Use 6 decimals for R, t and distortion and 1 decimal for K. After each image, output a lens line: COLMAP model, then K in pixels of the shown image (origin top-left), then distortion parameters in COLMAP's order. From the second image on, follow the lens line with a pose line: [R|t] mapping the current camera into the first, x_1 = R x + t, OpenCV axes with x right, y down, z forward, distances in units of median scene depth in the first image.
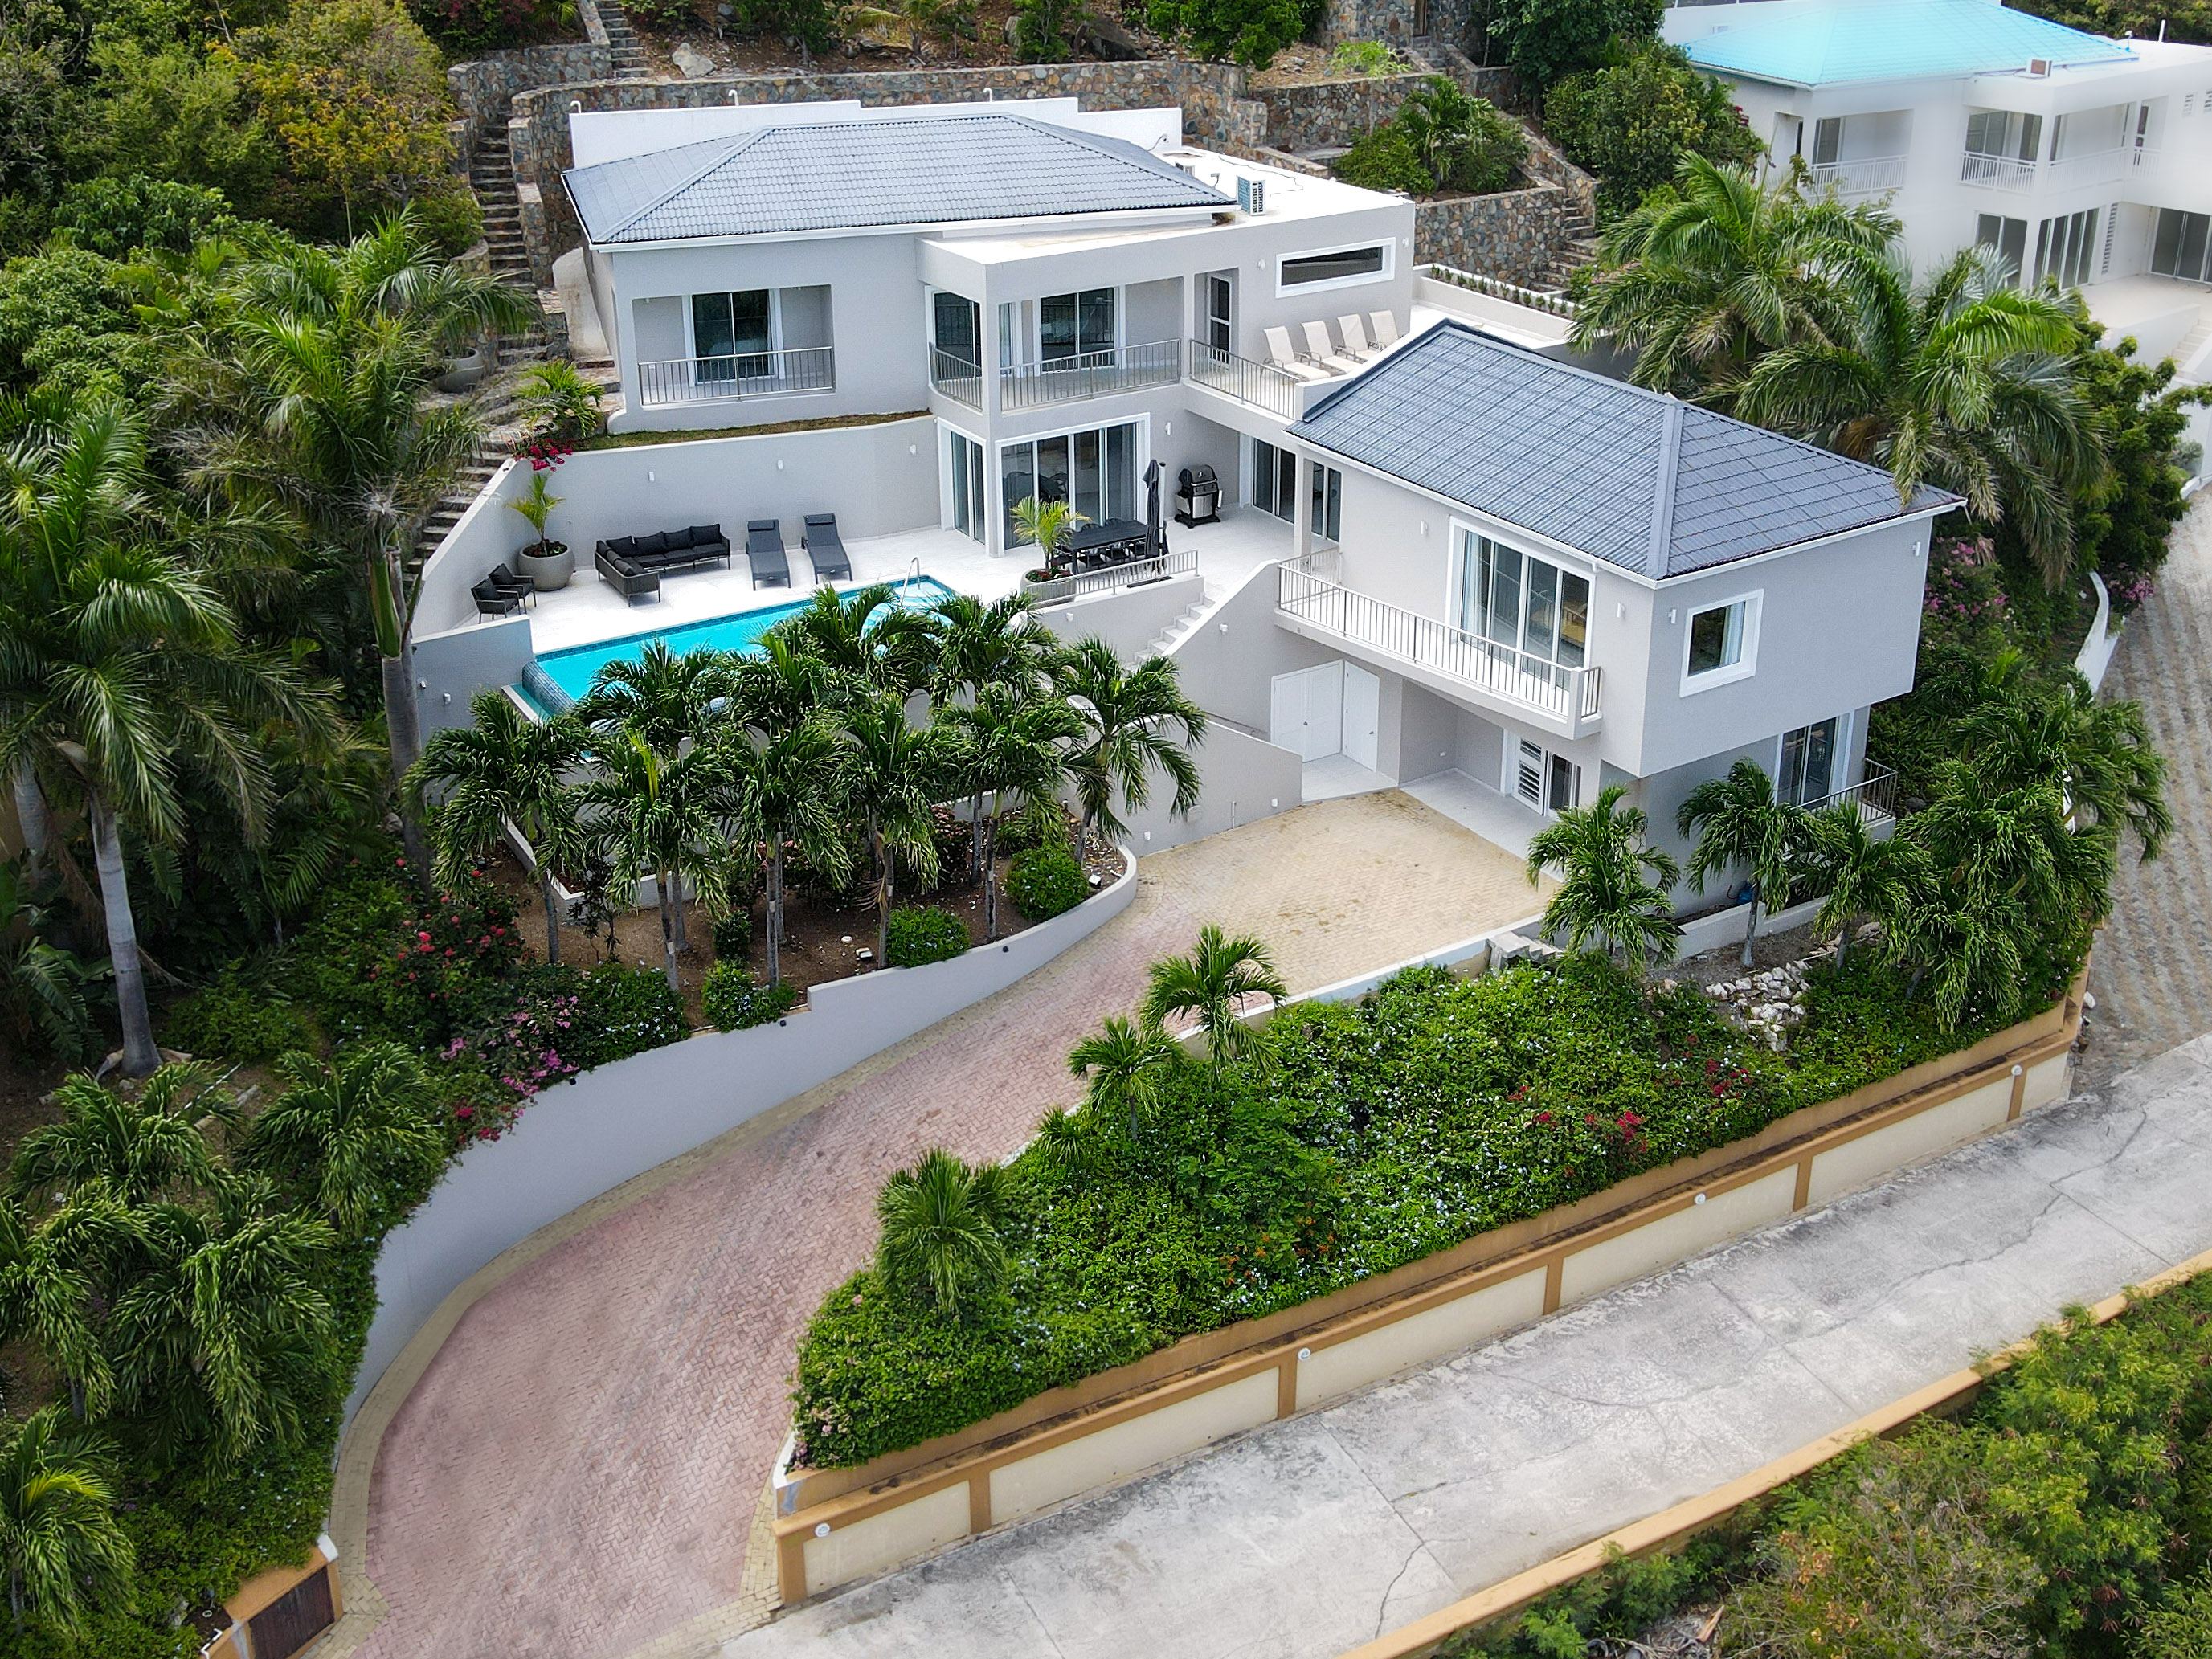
lens RADIAL K [[2414.9, 0, 1182.8], [0, 2414.9, 671.0], [0, 0, 1]] dist [0.027799, 0.020822]
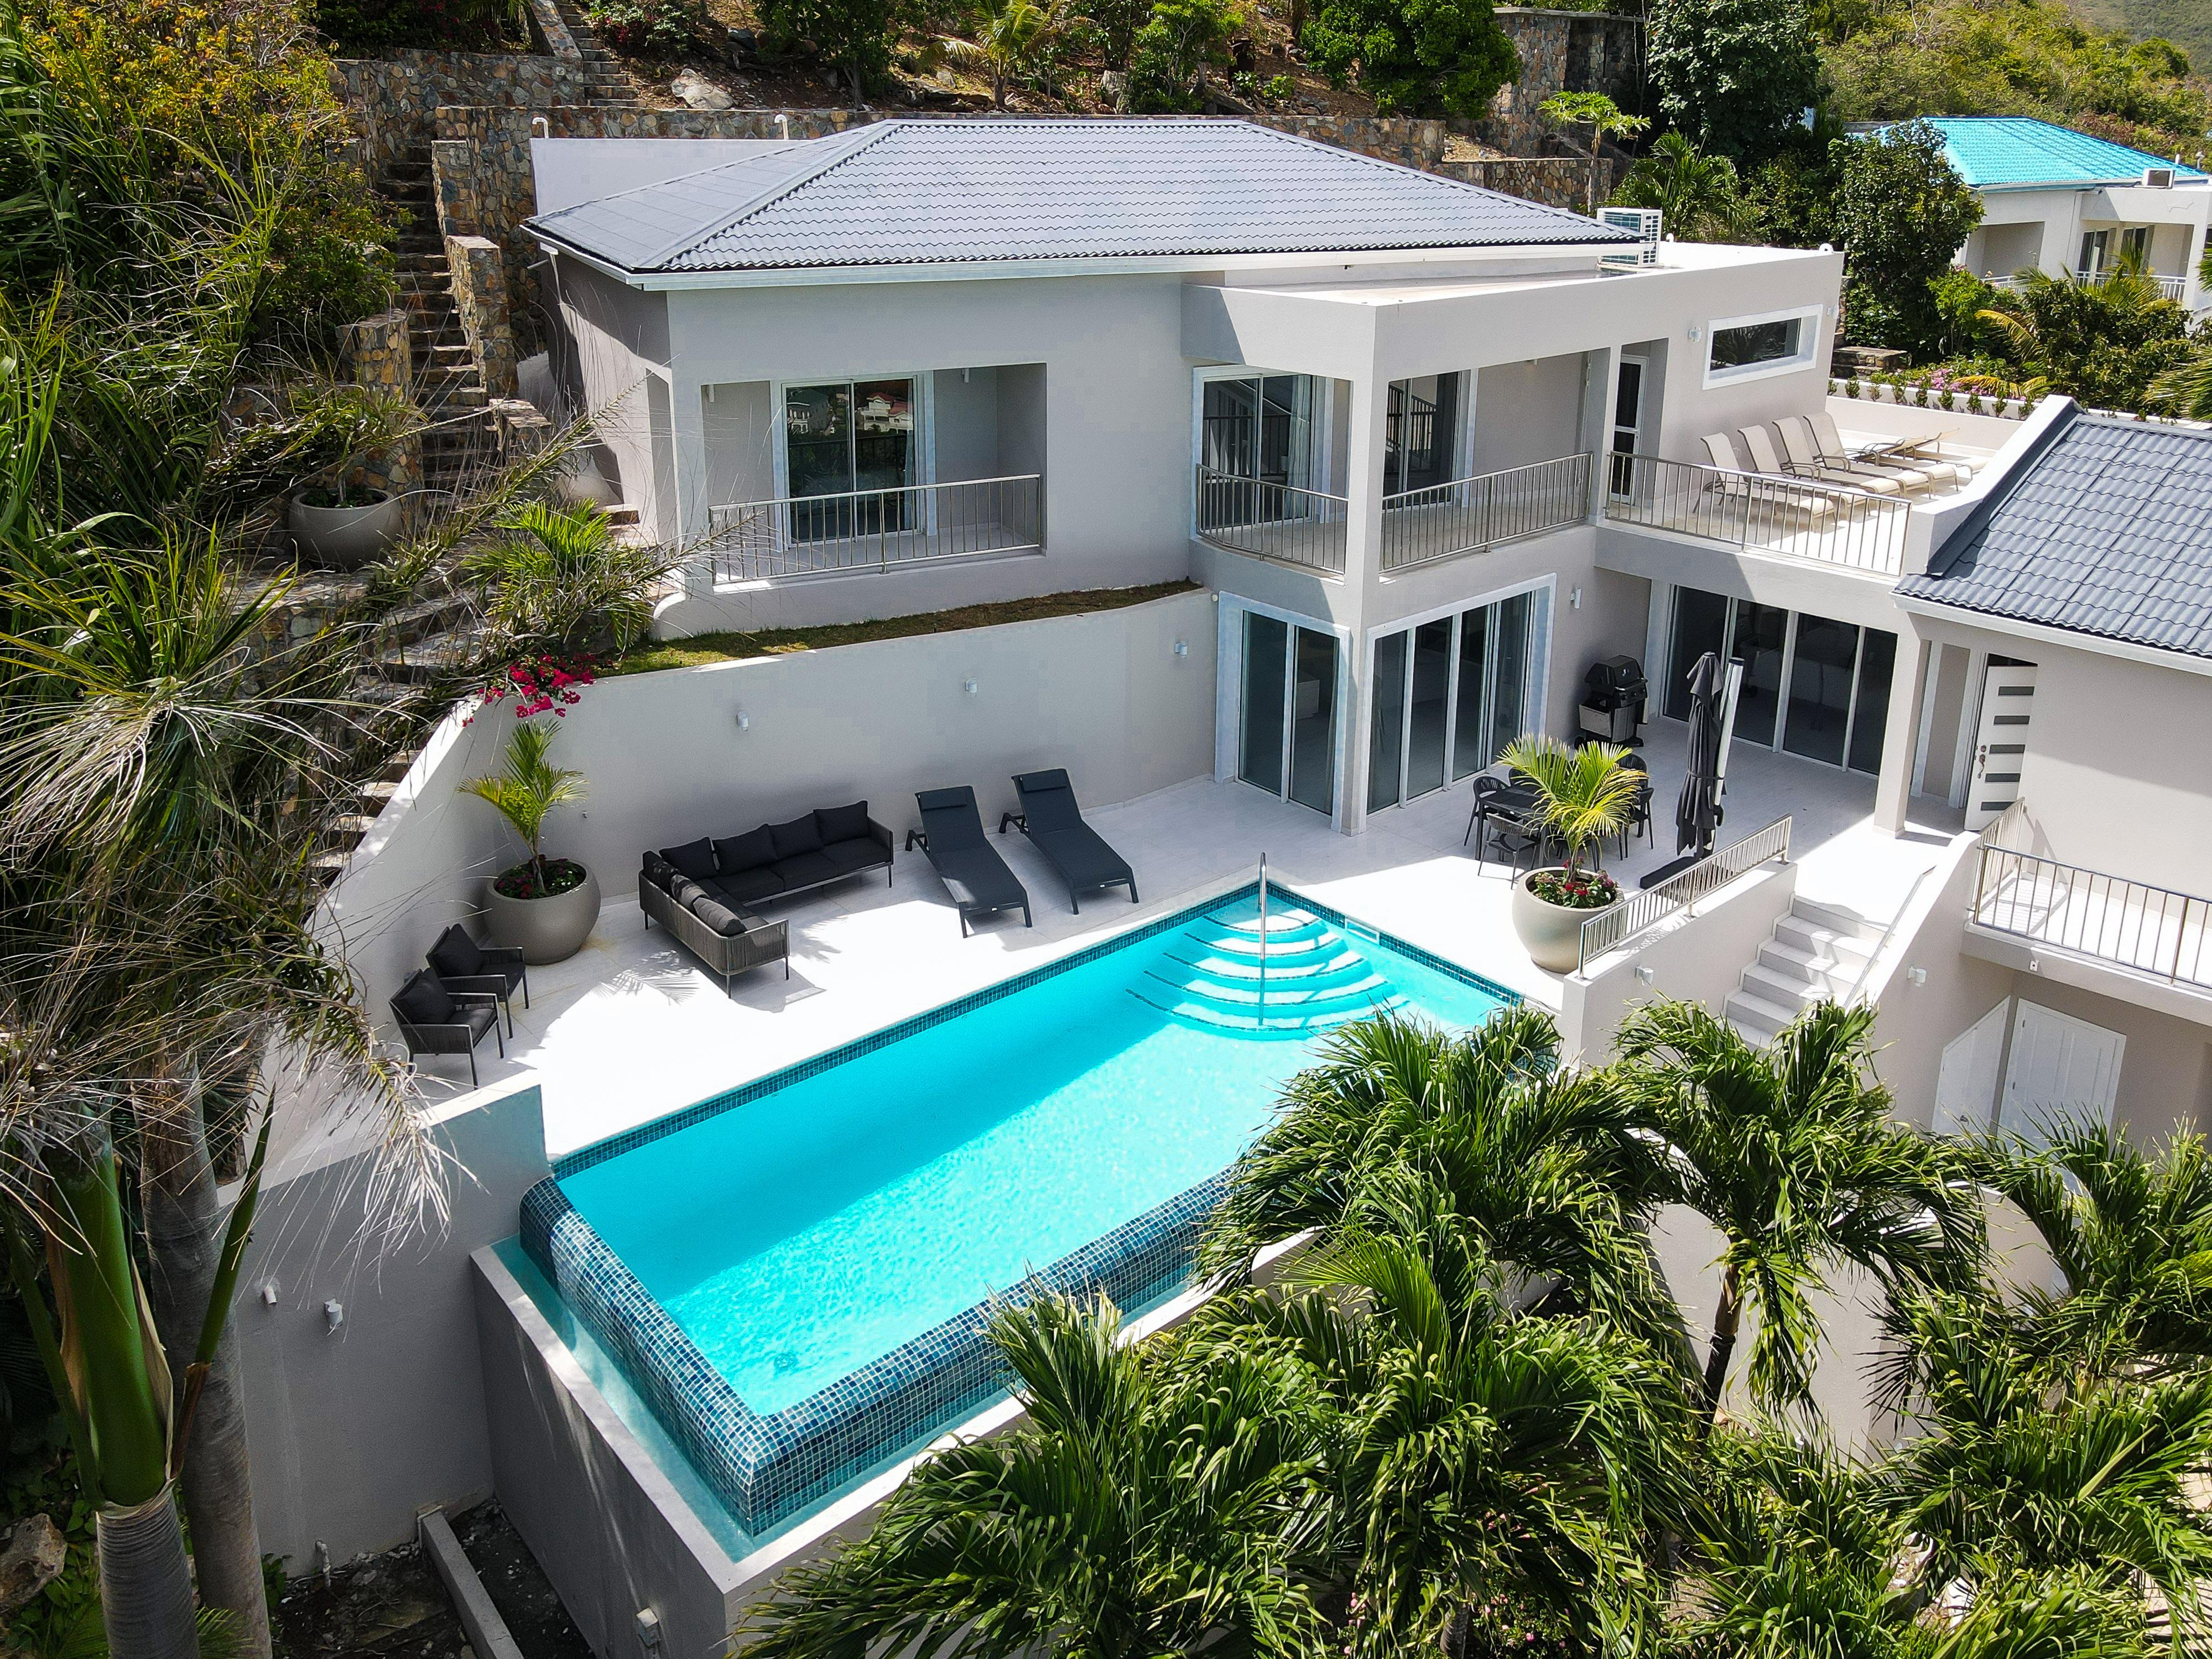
lens RADIAL K [[1705.5, 0, 1103.9], [0, 1705.5, 593.5], [0, 0, 1]] dist [0.005574, 0.048743]
pose [[0.989353, -0.030197, 0.142371, -0.185006], [0.045381, 0.993474, -0.104638, -0.062282], [-0.138282, 0.109985, 0.984267, 0.594544]]
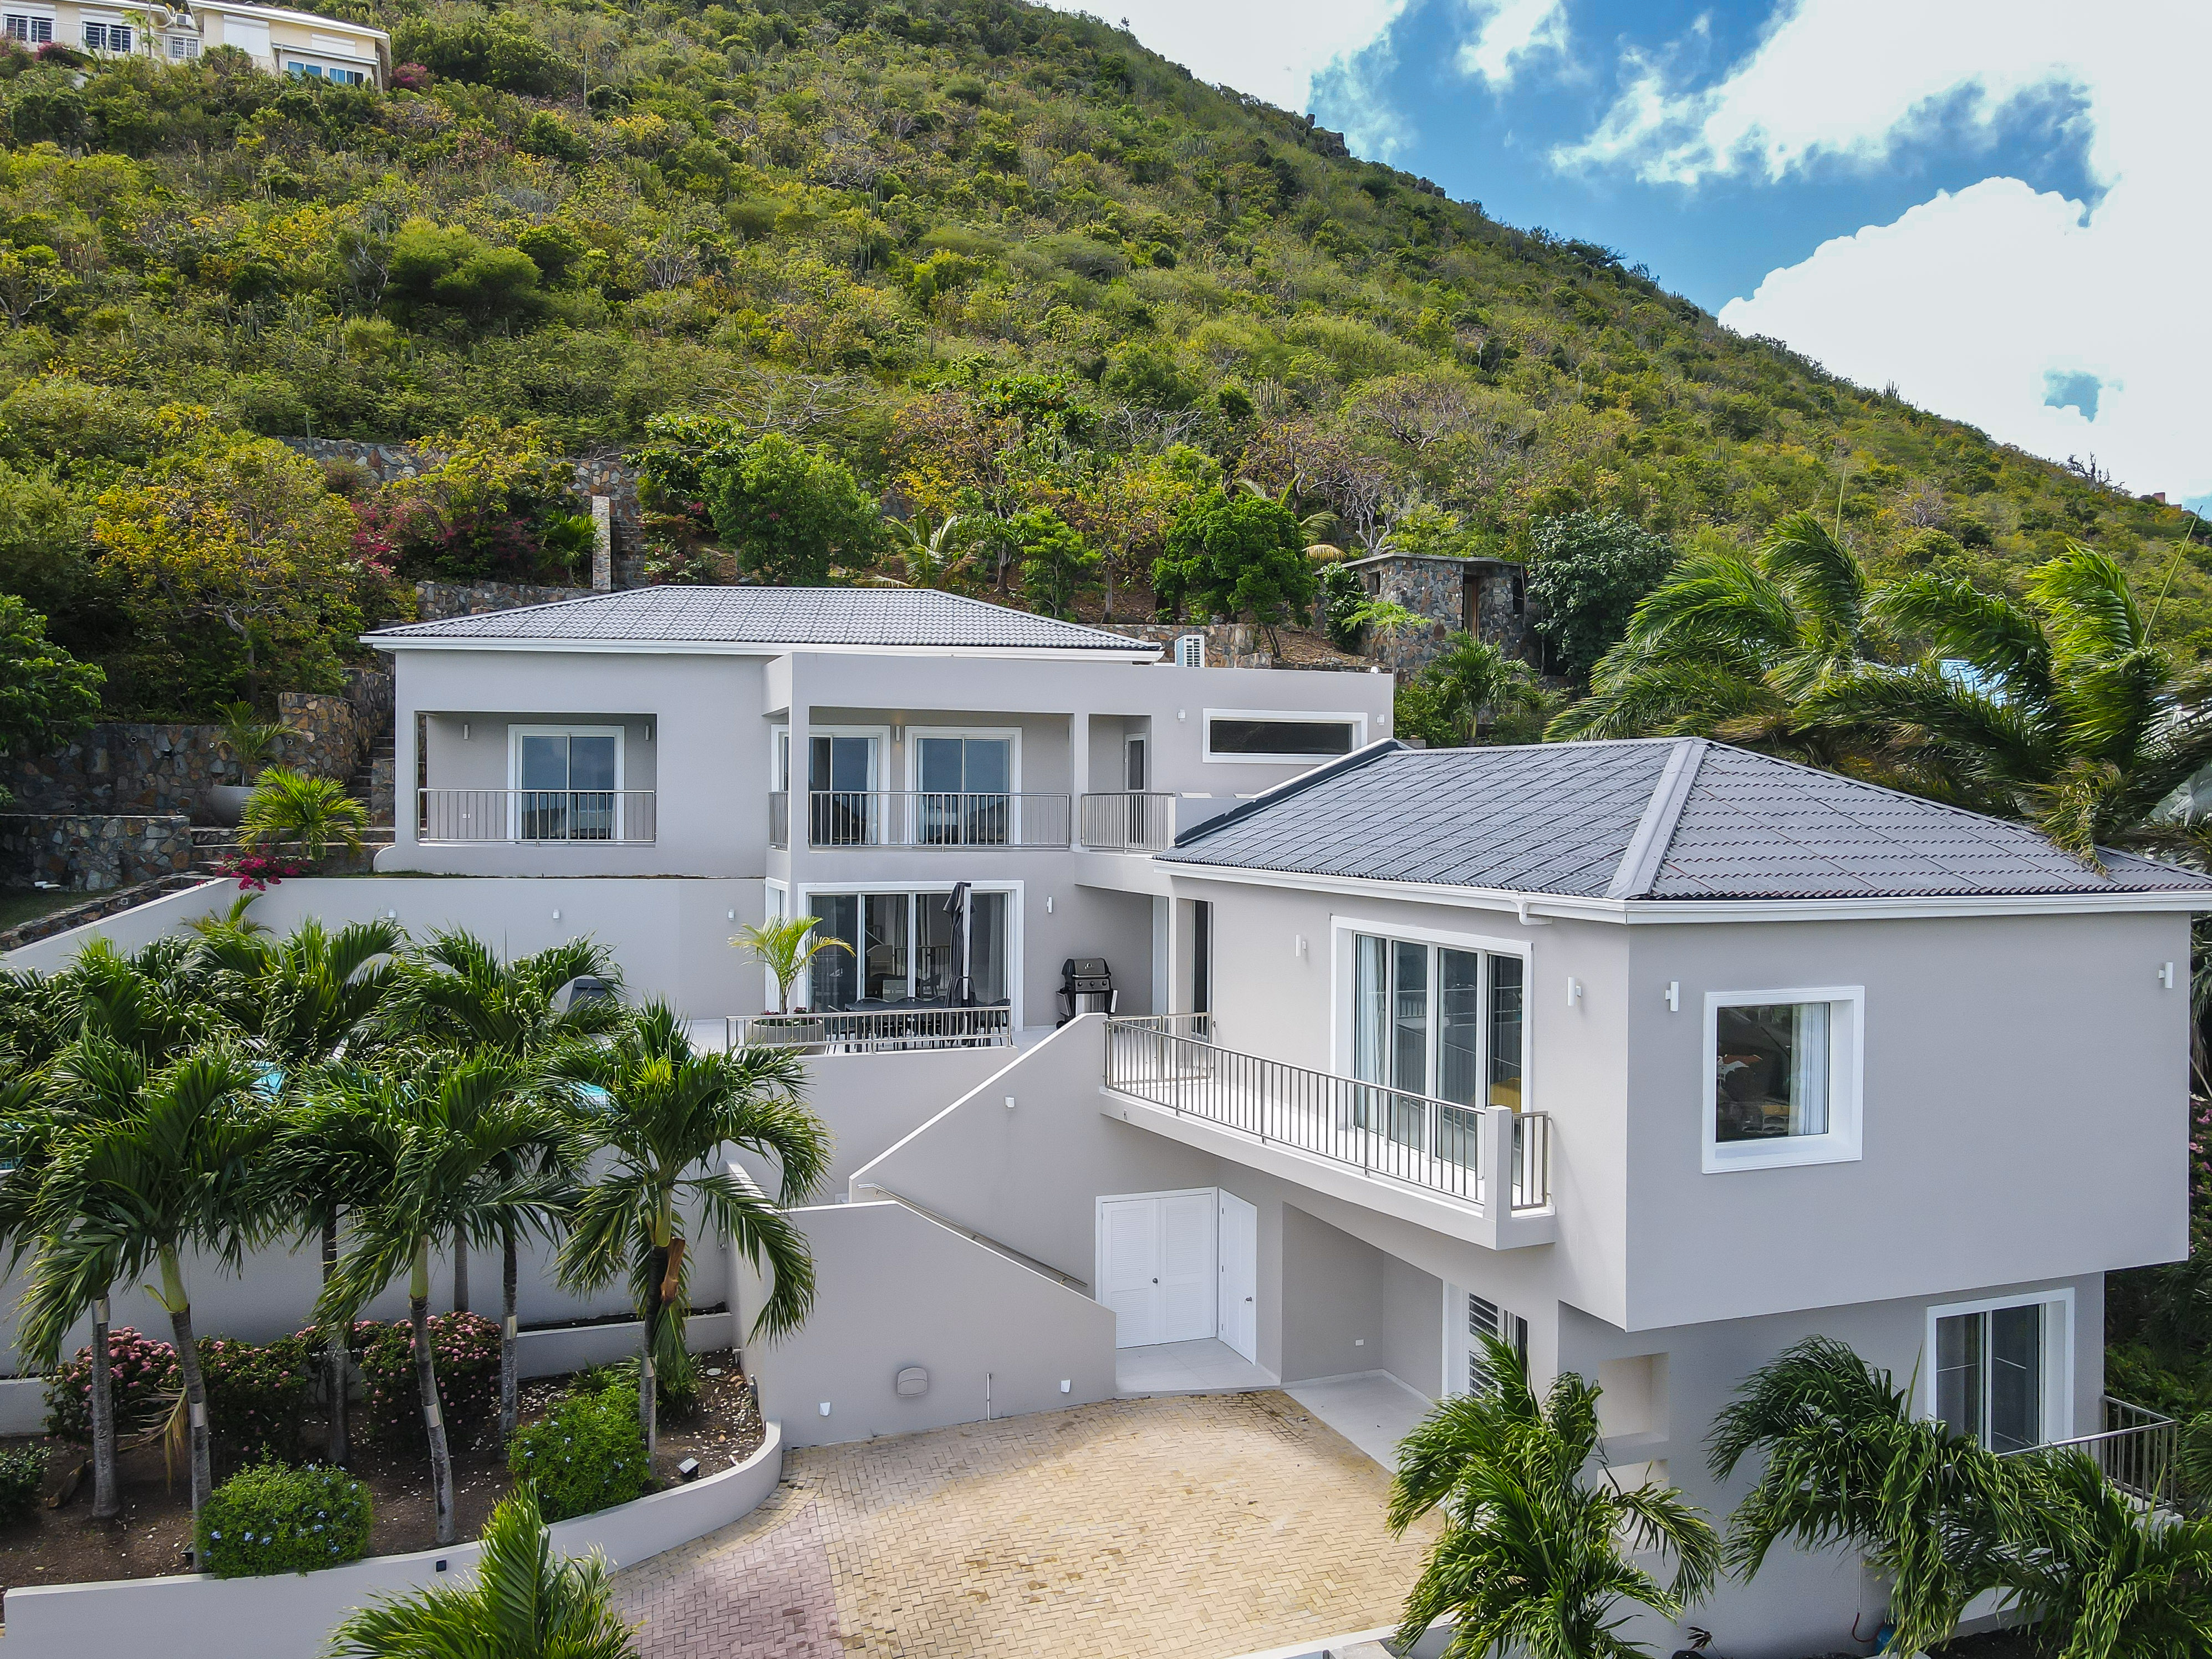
lens RADIAL K [[1639.6, 0, 1105.1], [0, 1639.6, 822.0], [0, 0, 1]] dist [0.014436, 0.012739]
pose [[0.975322, 0.008075, -0.220639, 0.129288], [-0.089056, 0.928818, -0.359675, 0.065079], [0.202030, 0.370449, 0.906616, 0.513043]]
